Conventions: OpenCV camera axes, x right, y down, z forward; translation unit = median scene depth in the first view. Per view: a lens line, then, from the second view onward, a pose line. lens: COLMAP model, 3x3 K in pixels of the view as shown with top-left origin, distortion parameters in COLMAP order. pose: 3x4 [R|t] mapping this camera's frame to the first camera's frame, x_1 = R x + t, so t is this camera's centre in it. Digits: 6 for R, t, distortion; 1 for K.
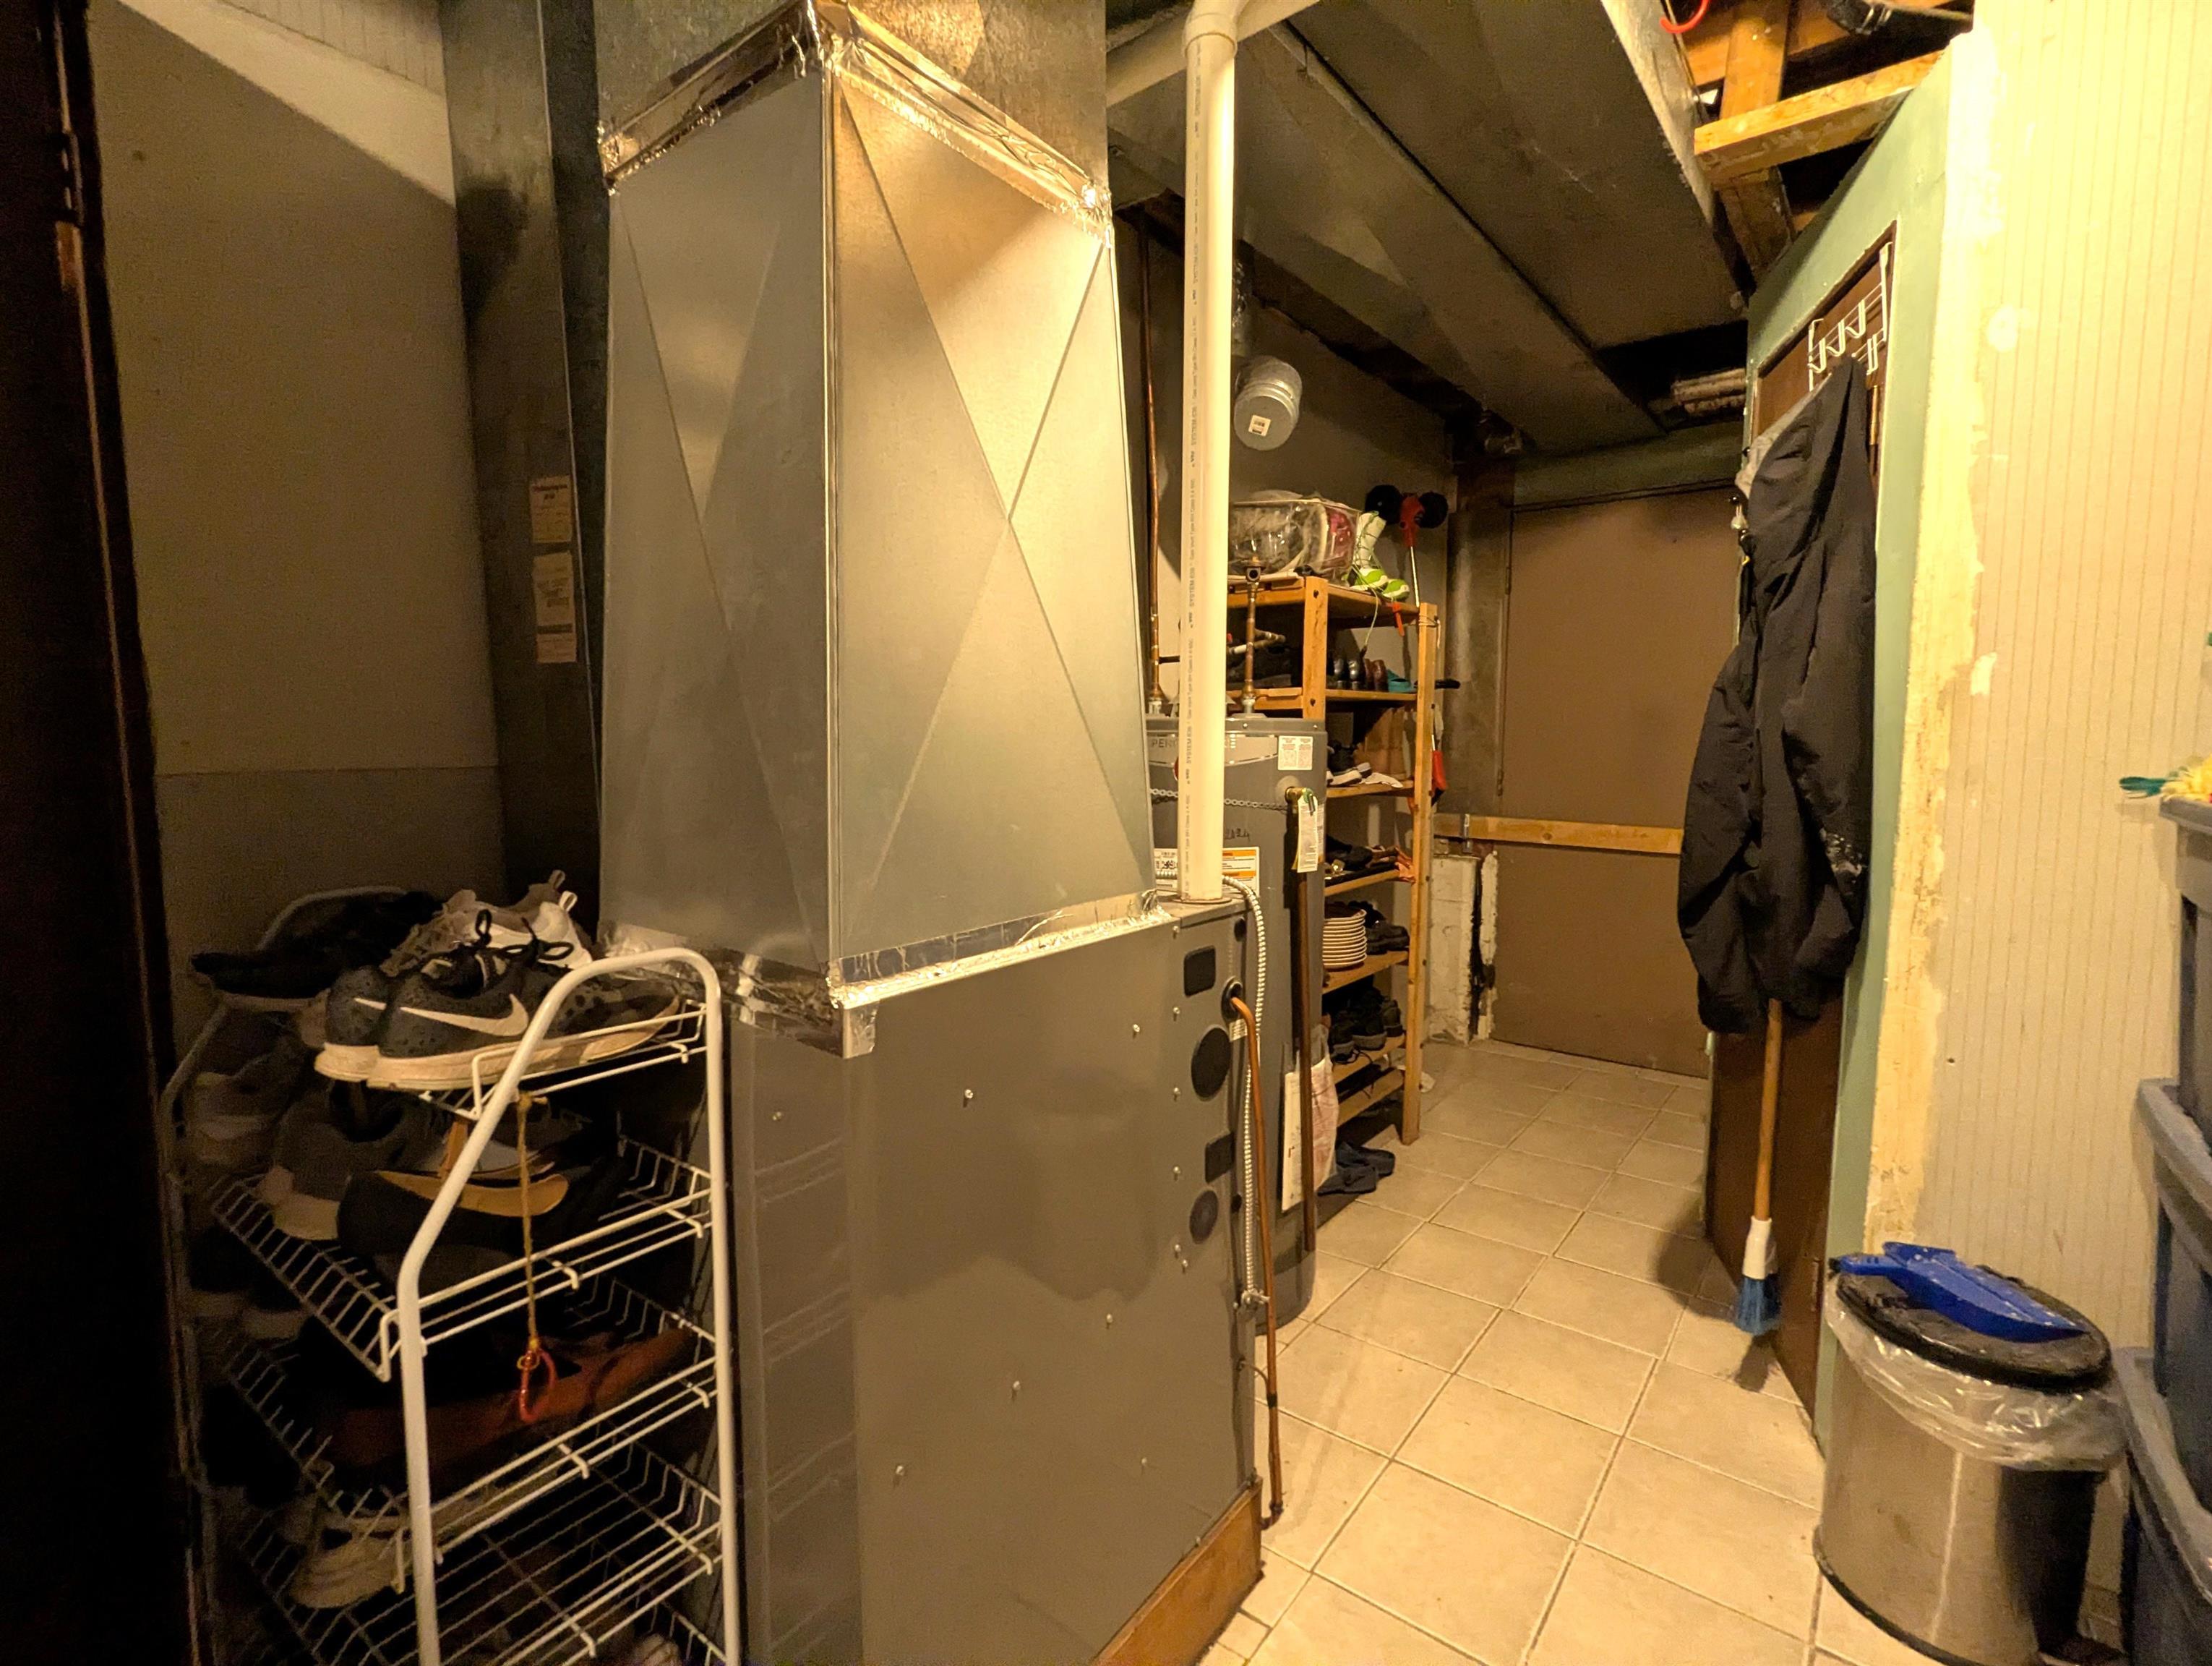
lens RADIAL K [[1056.1, 0, 1102.3], [0, 1056.1, 827.6], [0, 0, 1]] dist [0.002714, 0.000696]
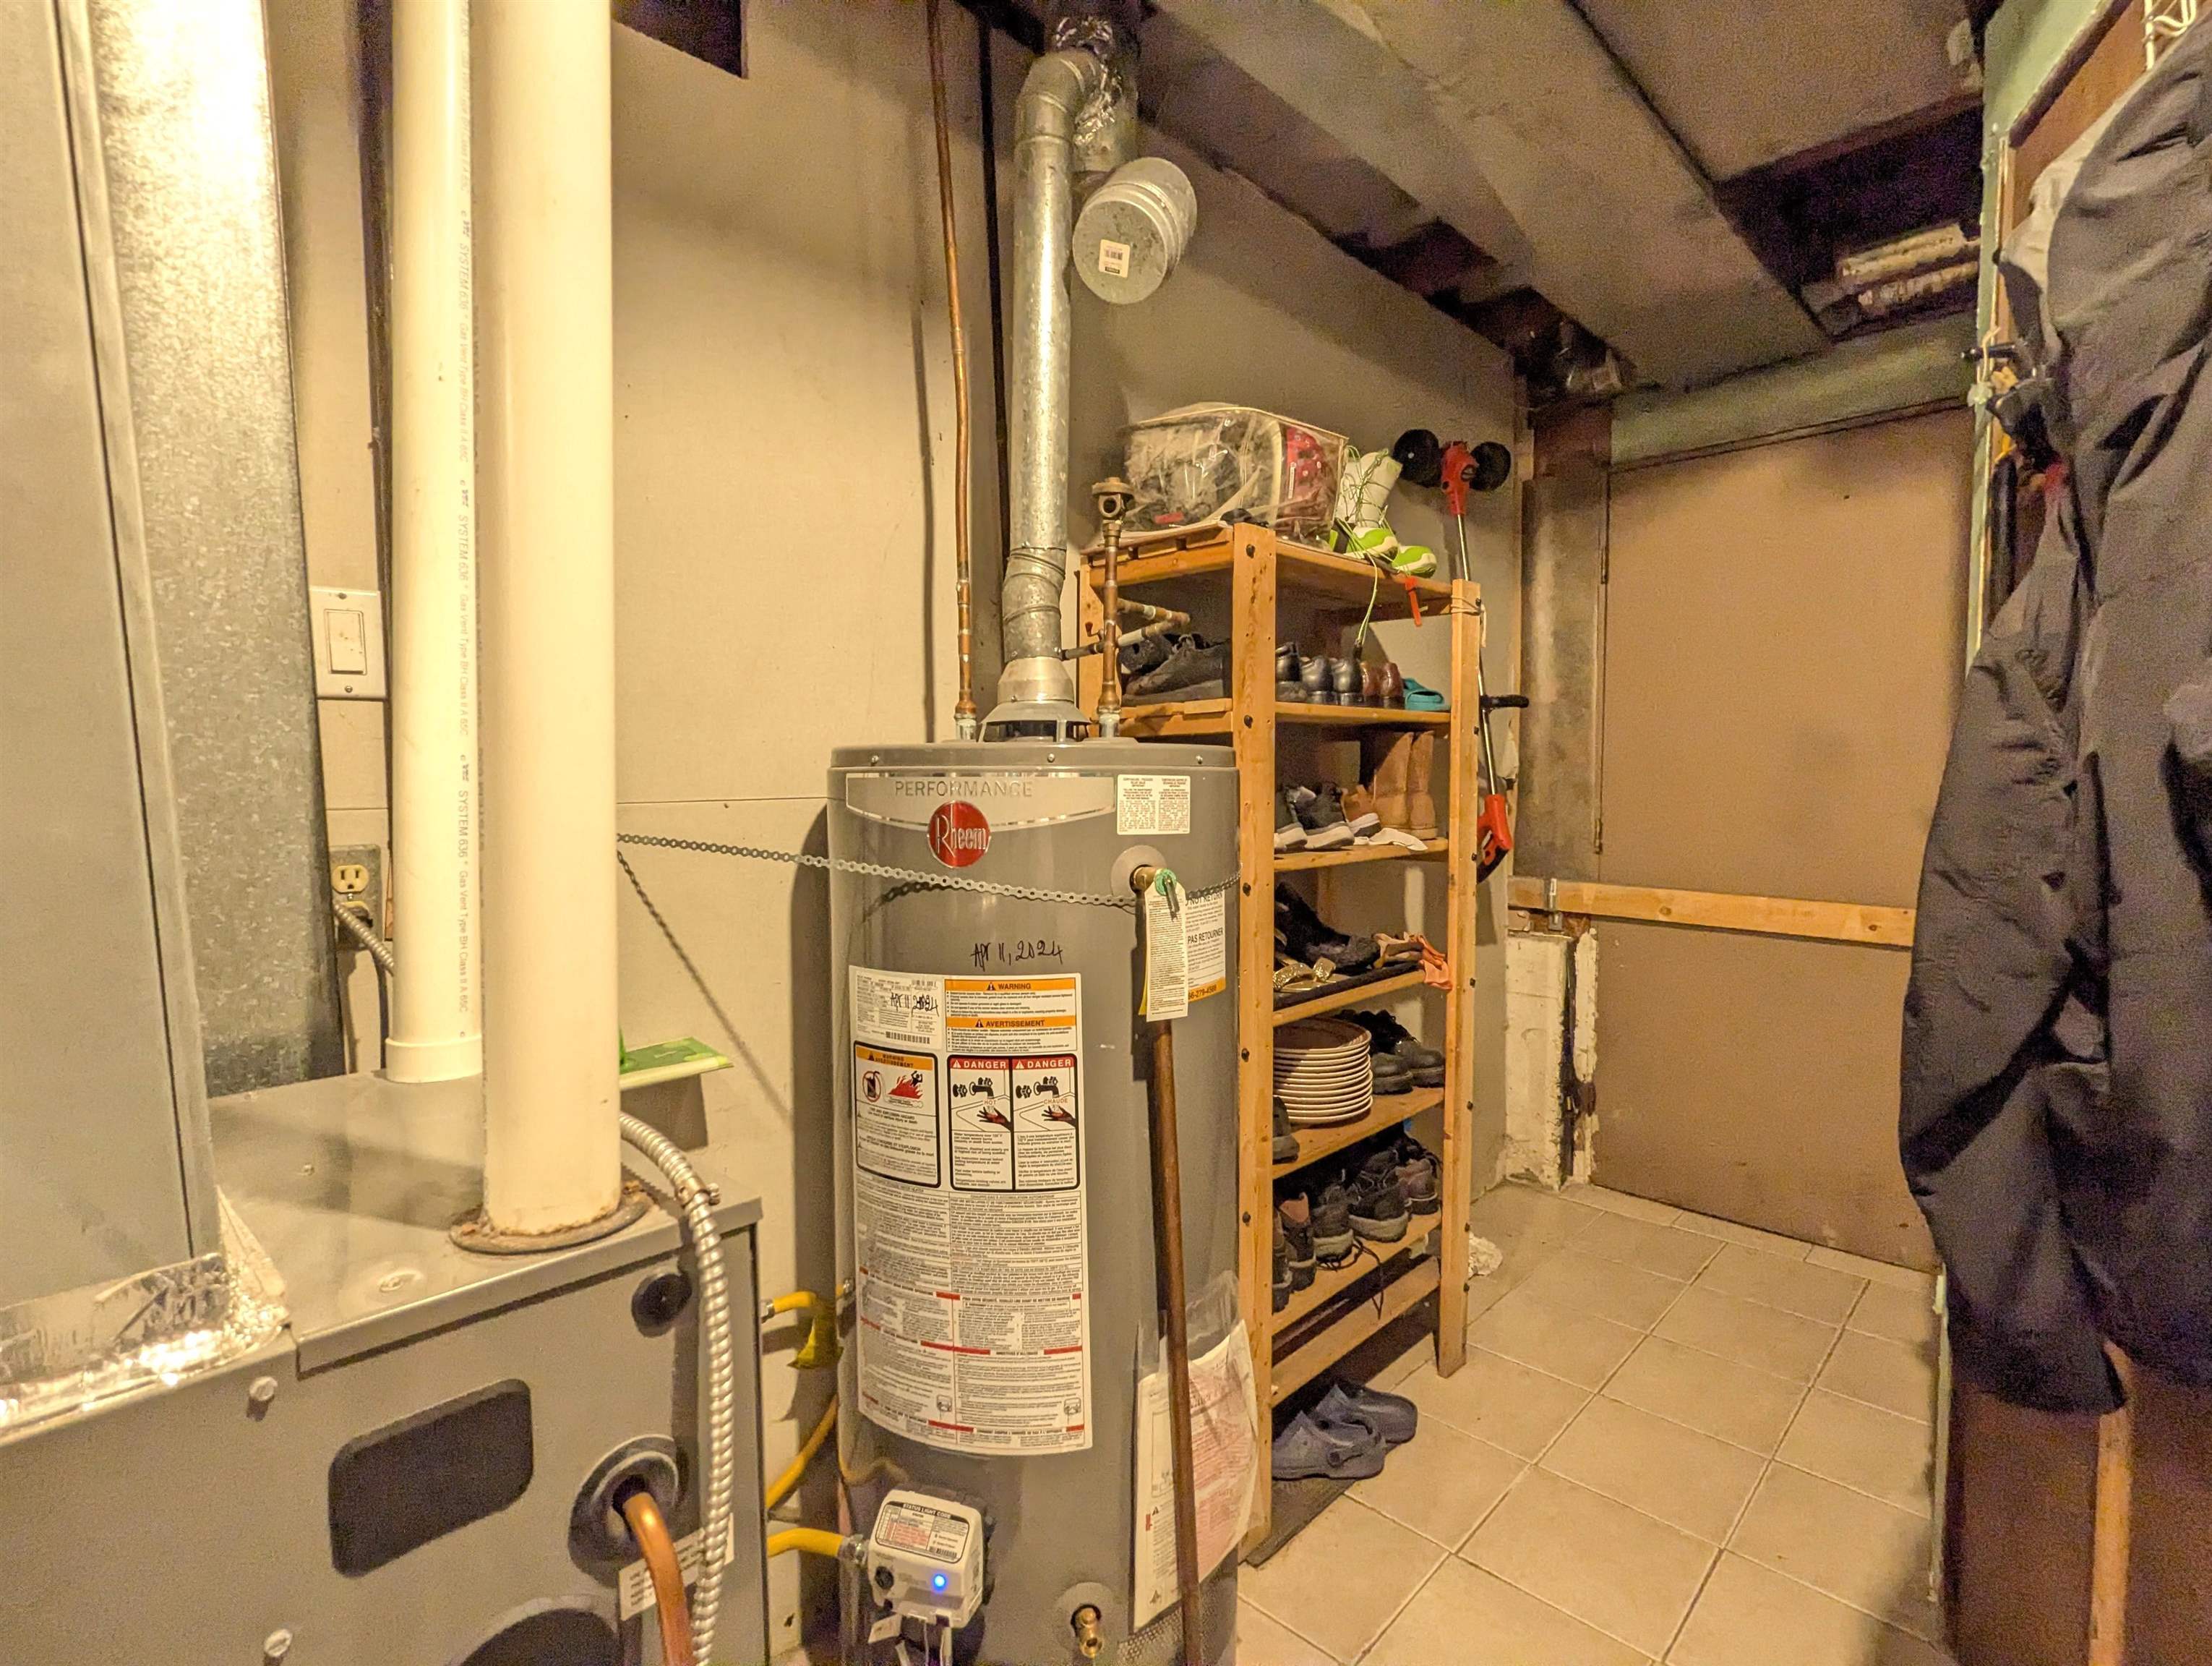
lens RADIAL K [[1056.1, 0, 1102.3], [0, 1056.1, 827.6], [0, 0, 1]] dist [0.002714, 0.000696]
pose [[0.993861, -0.000343, -0.110637, 0.154426], [-0.003905, 0.999264, -0.038169, -0.026019], [0.110568, 0.038367, 0.993128, 0.309139]]
